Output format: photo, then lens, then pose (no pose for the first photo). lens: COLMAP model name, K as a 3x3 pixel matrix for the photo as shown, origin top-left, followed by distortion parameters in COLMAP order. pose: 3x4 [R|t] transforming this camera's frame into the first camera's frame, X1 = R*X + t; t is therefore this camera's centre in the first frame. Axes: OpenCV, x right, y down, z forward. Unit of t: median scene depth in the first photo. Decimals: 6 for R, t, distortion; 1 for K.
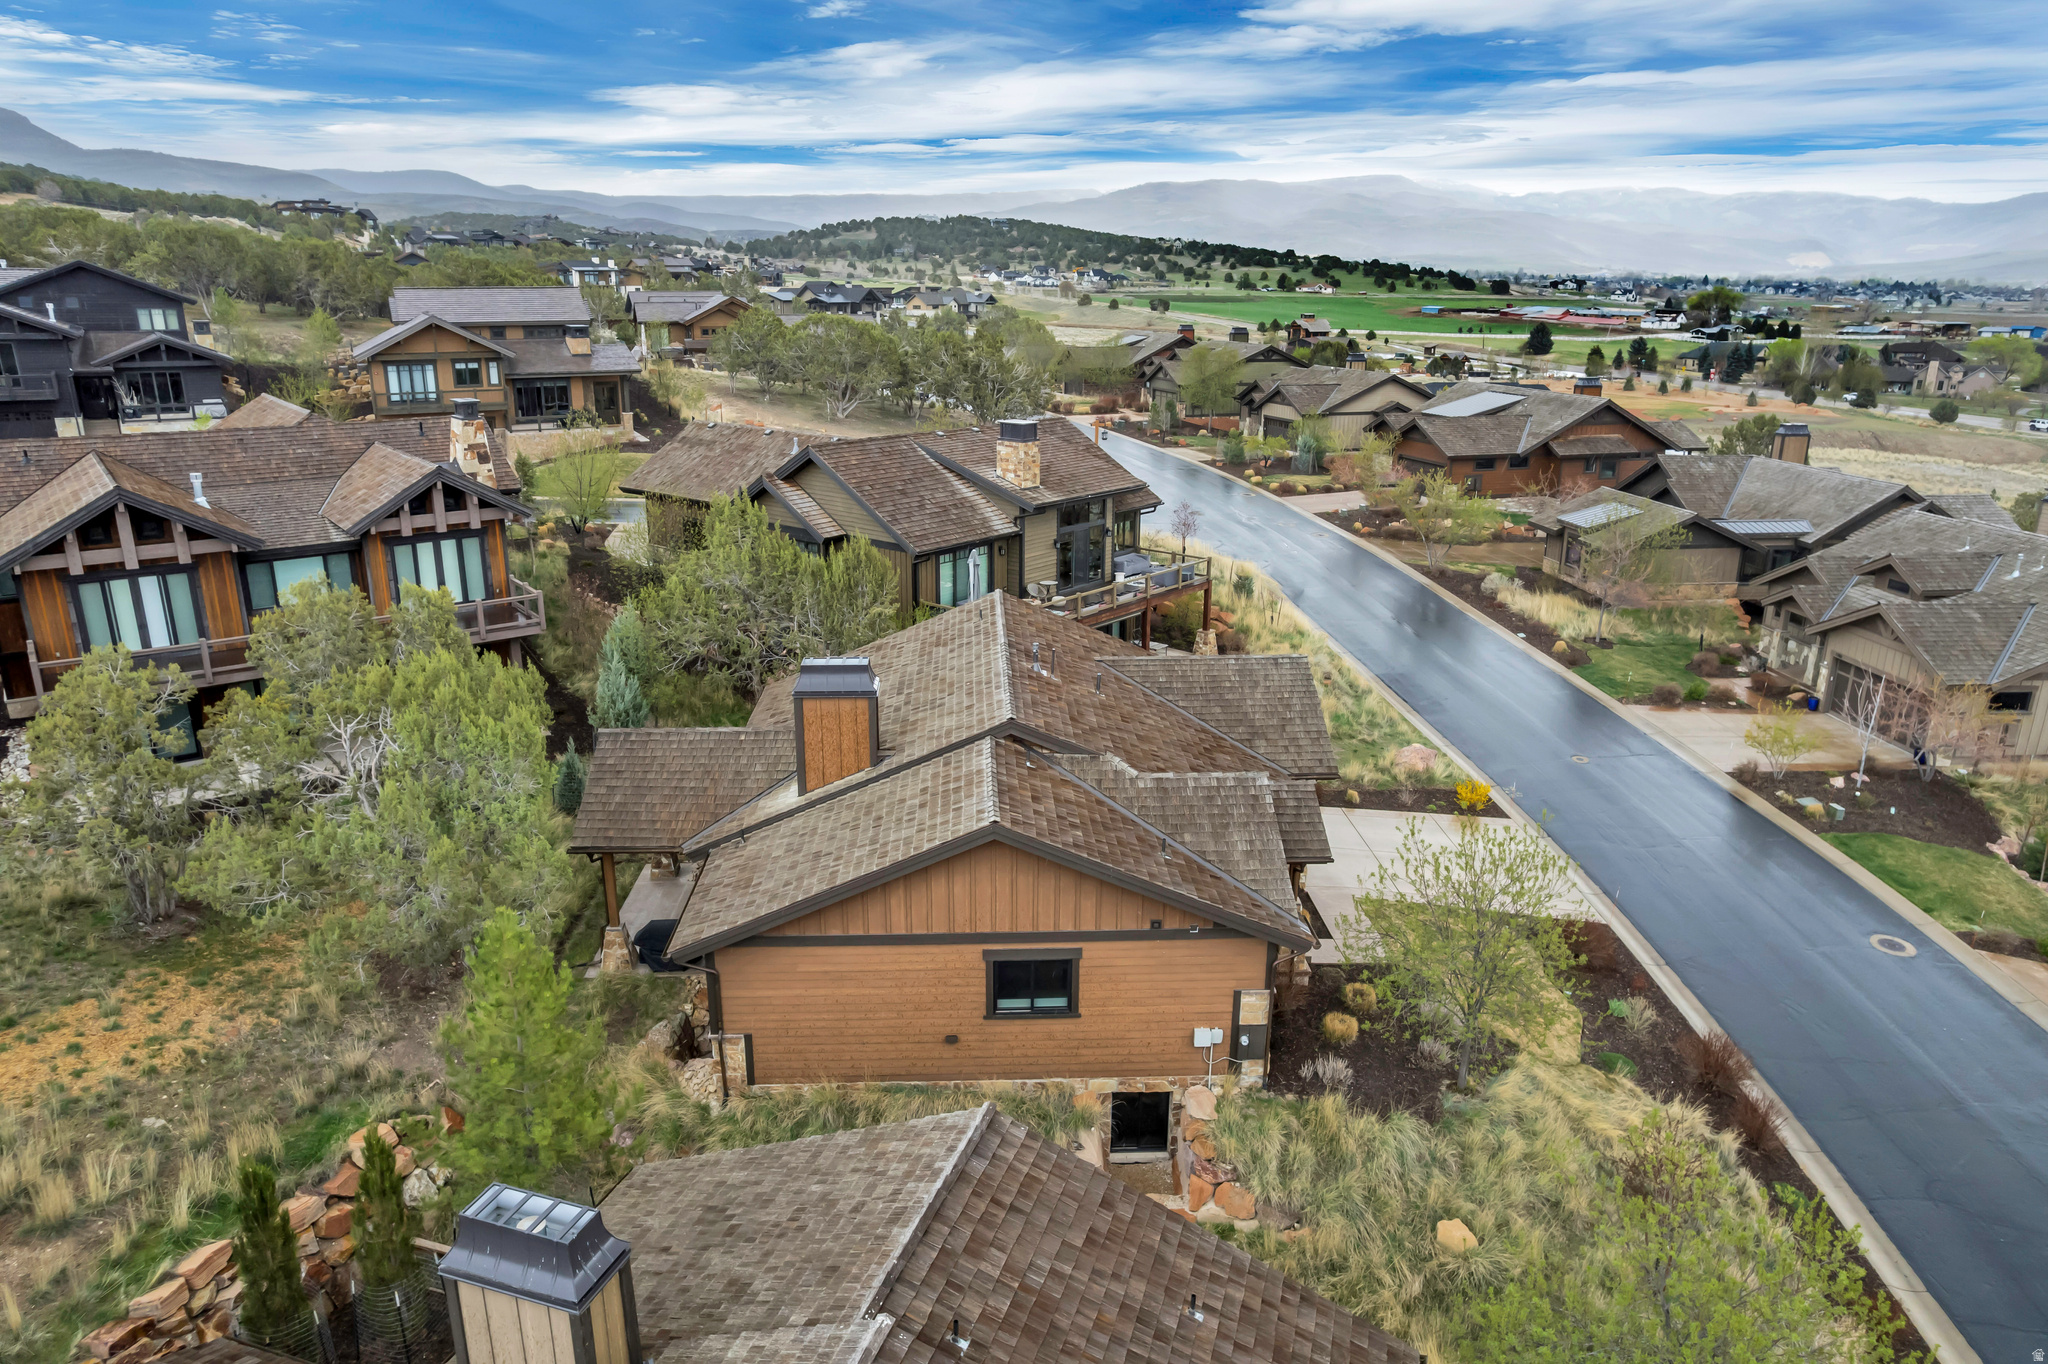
lens RADIAL K [[1313.2, 0, 1031.0], [0, 1313.2, 677.4], [0, 0, 1]] dist [-0.079217, 0.072207]
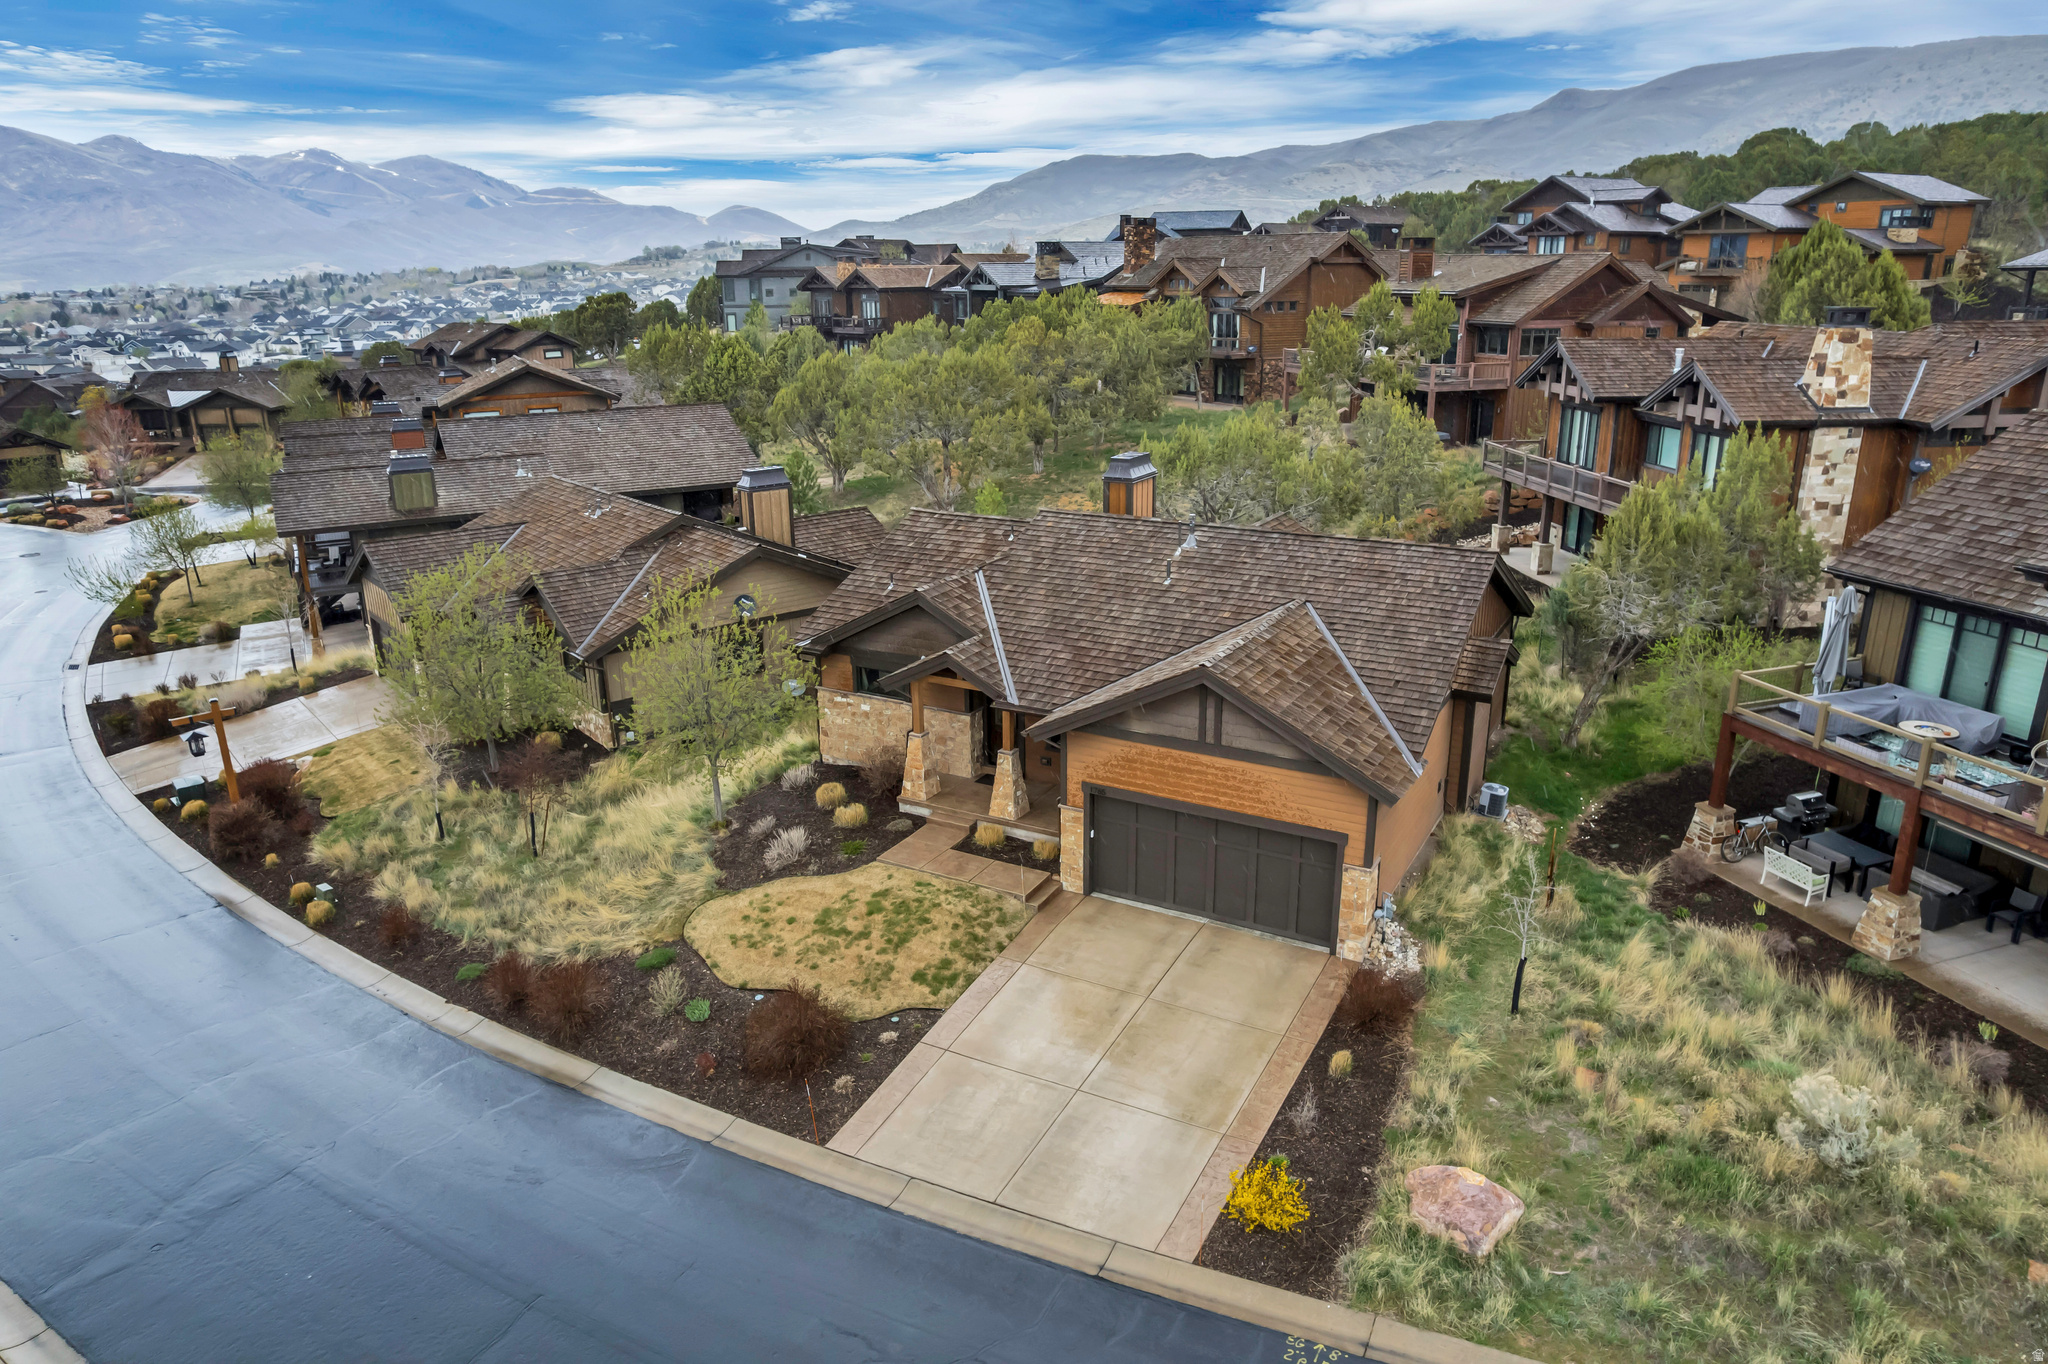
lens RADIAL K [[1313.2, 0, 1034.7], [0, 1313.2, 673.8], [0, 0, 1]] dist [-0.079217, 0.072207]
pose [[-0.526749, 0.250718, -0.812204, 0.369969], [-0.241415, 0.872038, 0.425756, -0.128643], [0.815018, 0.420345, -0.398818, 0.544981]]
